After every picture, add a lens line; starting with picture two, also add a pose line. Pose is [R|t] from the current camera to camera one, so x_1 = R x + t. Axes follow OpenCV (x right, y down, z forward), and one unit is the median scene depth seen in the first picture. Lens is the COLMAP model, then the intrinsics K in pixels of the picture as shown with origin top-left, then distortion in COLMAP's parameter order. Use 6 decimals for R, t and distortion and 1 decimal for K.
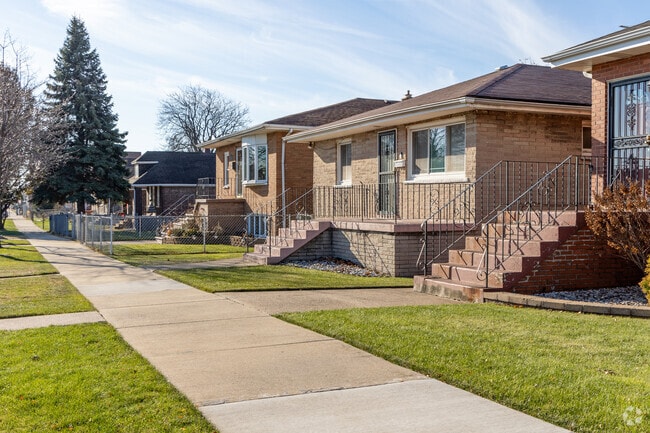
lens RADIAL K [[775.6, 0, 325.0], [0, 775.6, 216.5], [0, 0, 1]] dist [-0.005545, -0.001731]
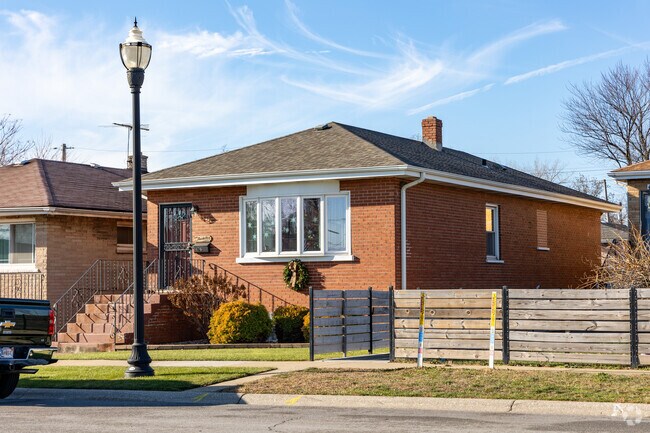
lens RADIAL K [[1205.4, 0, 325.0], [0, 1205.4, 216.5], [0, 0, 1]] dist [0.027714, 0.114647]
pose [[0.805096, 0.020558, 0.592788, -0.624425], [0.024456, 0.997399, -0.067804, 0.007886], [-0.592640, 0.069085, 0.802499, -0.855534]]
